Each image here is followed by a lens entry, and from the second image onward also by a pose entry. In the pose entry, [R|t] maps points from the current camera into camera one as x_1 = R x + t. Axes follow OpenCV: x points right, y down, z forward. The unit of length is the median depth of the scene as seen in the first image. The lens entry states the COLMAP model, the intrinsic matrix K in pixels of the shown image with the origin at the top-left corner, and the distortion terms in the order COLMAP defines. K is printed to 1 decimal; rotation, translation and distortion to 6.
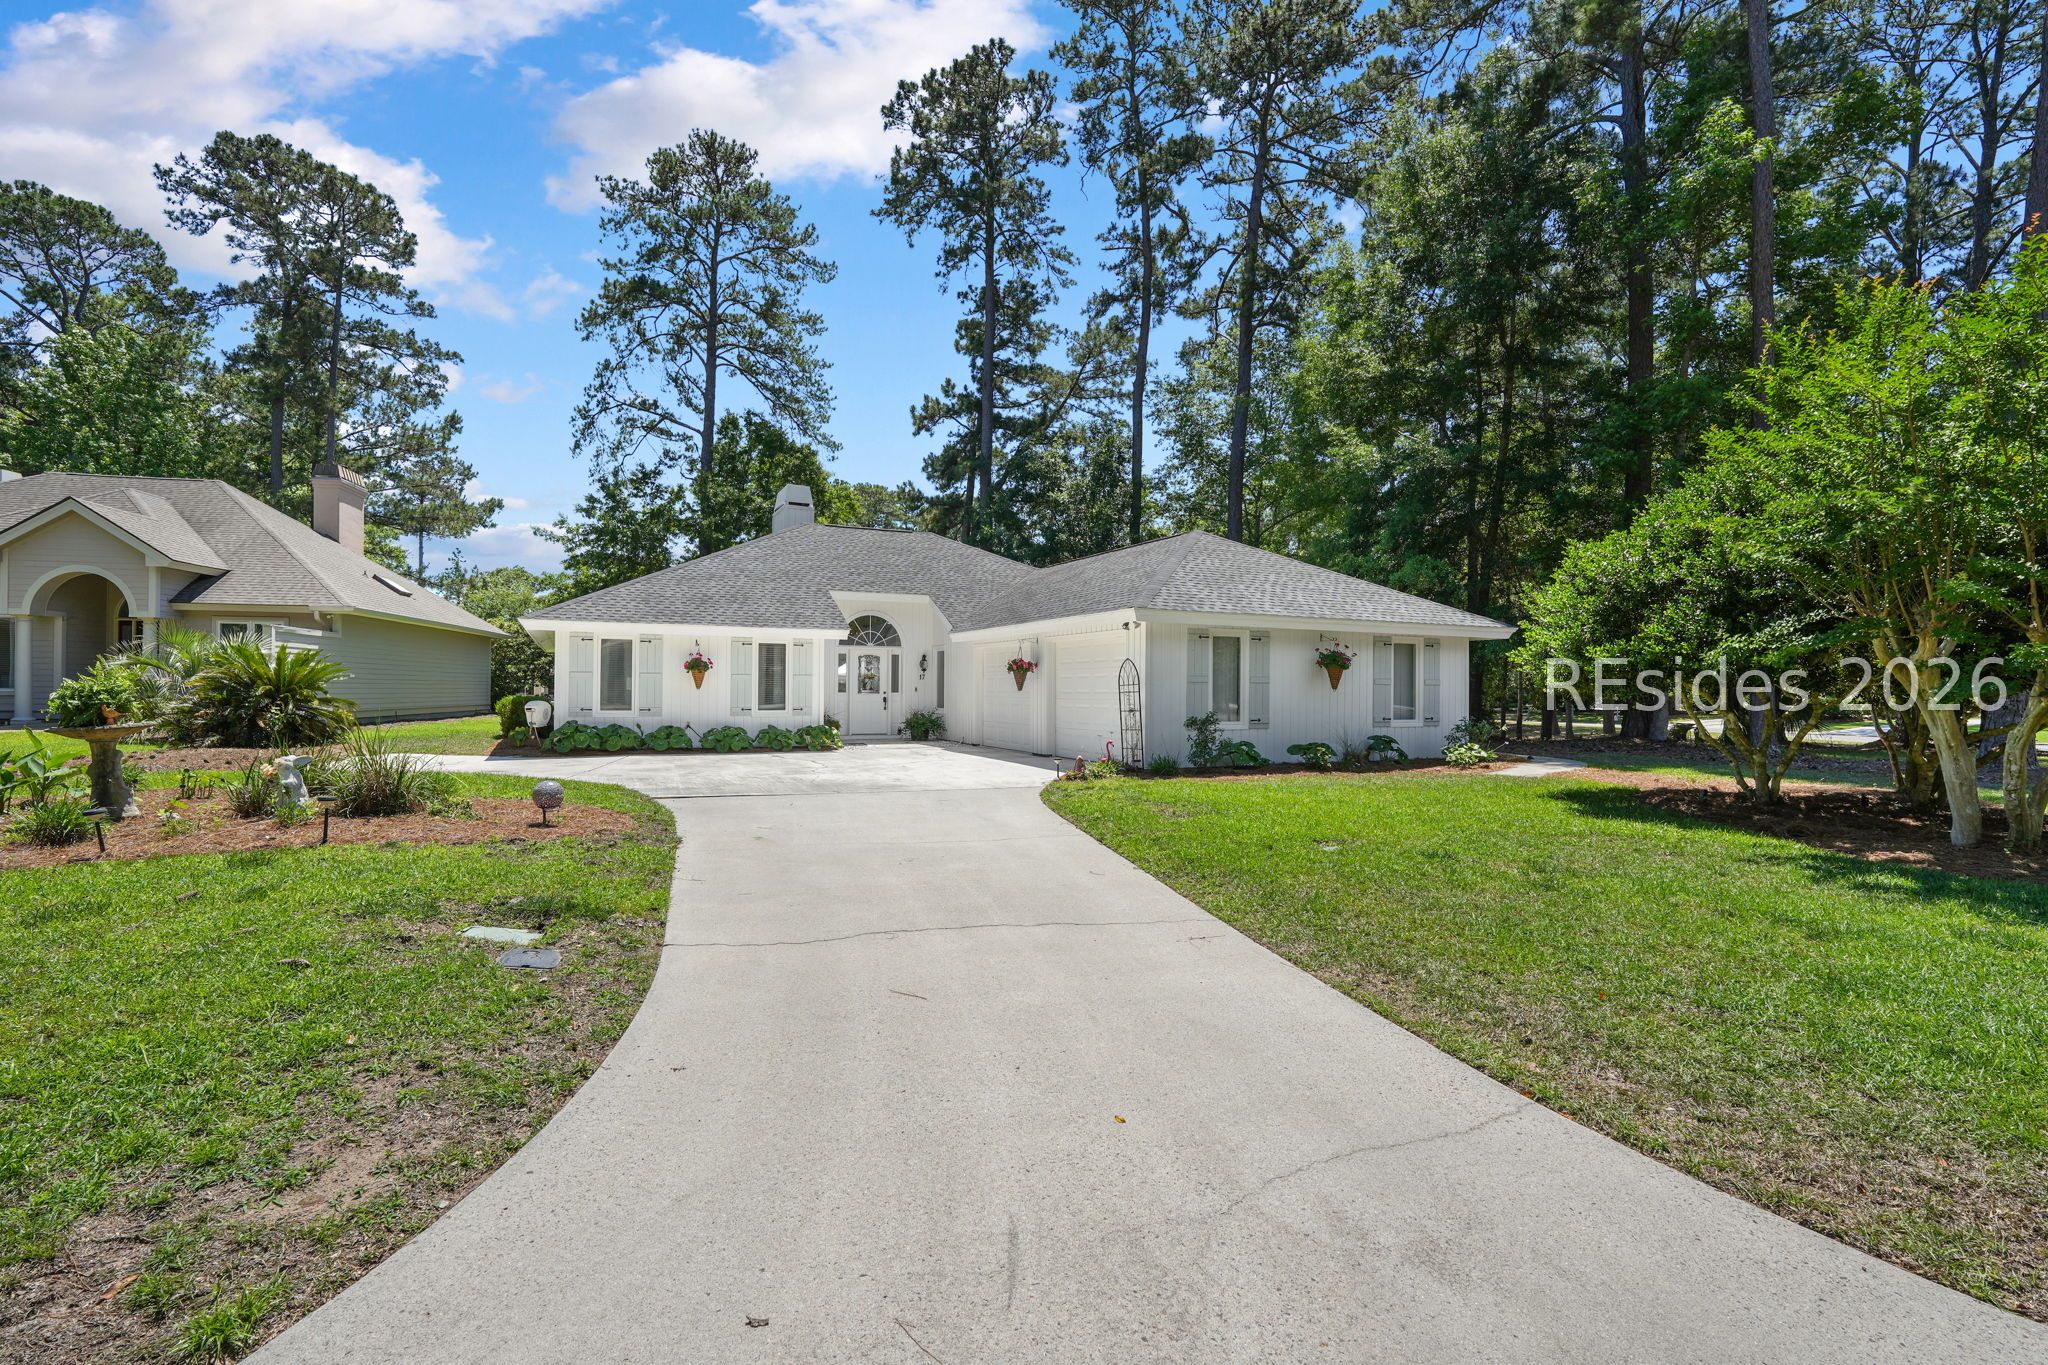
lens RADIAL K [[1026.9, 0, 1031.8], [0, 1026.9, 678.2], [0, 0, 1]] dist [-0.001204, 0.002383]
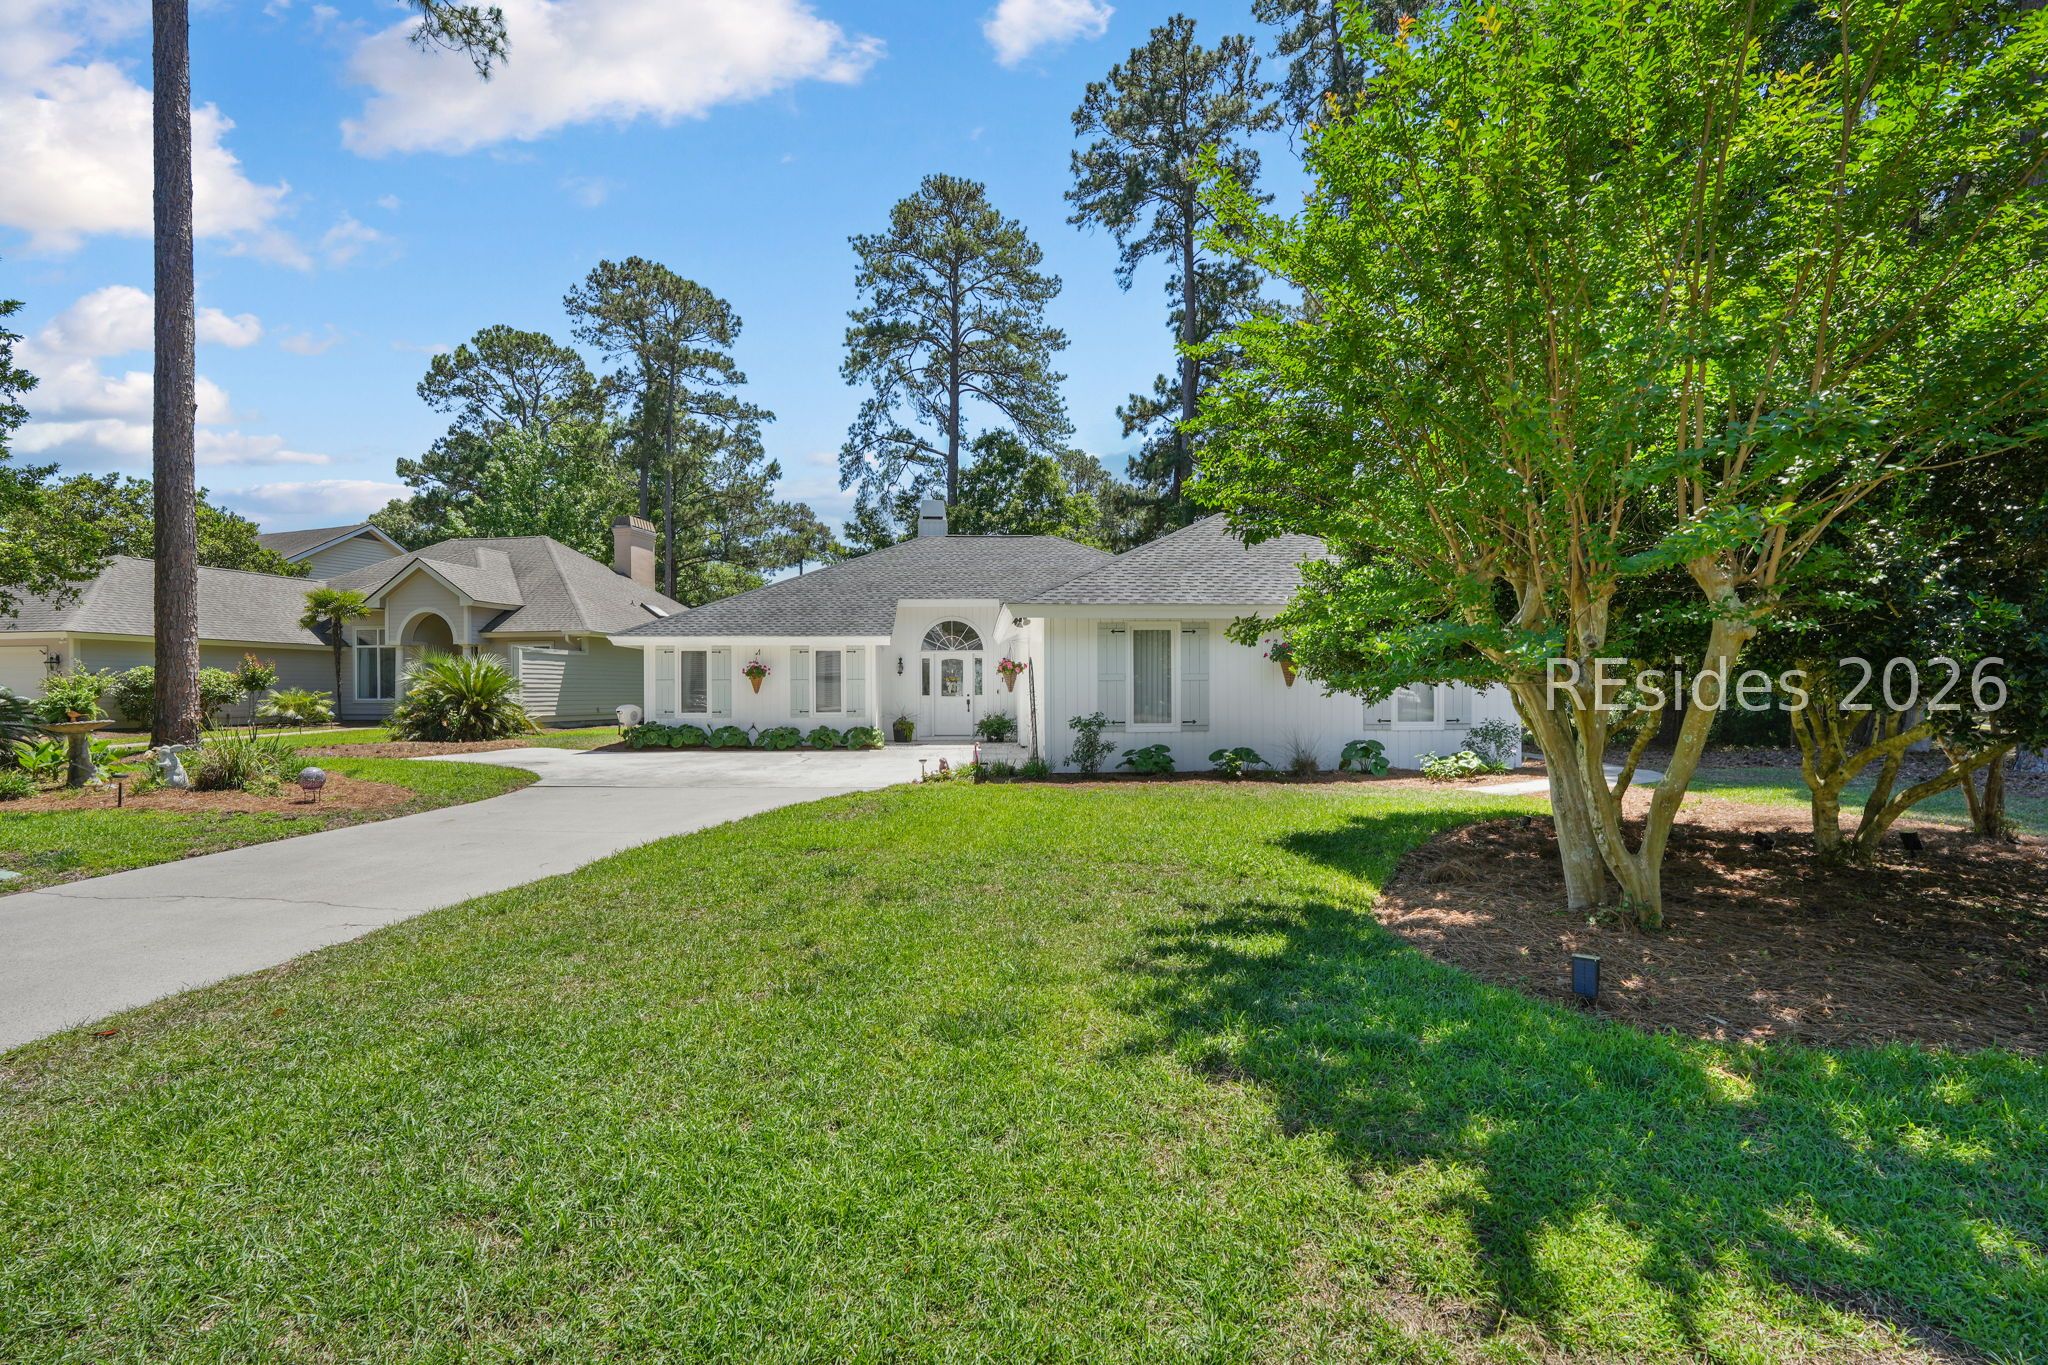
lens RADIAL K [[1026.9, 0, 1033.8], [0, 1026.9, 690.0], [0, 0, 1]] dist [-0.001204, 0.002383]
pose [[0.908734, -0.011449, -0.417218, 0.220049], [0.014395, 0.999889, 0.003915, 0.003627], [0.417126, -0.009563, 0.908798, 0.058803]]
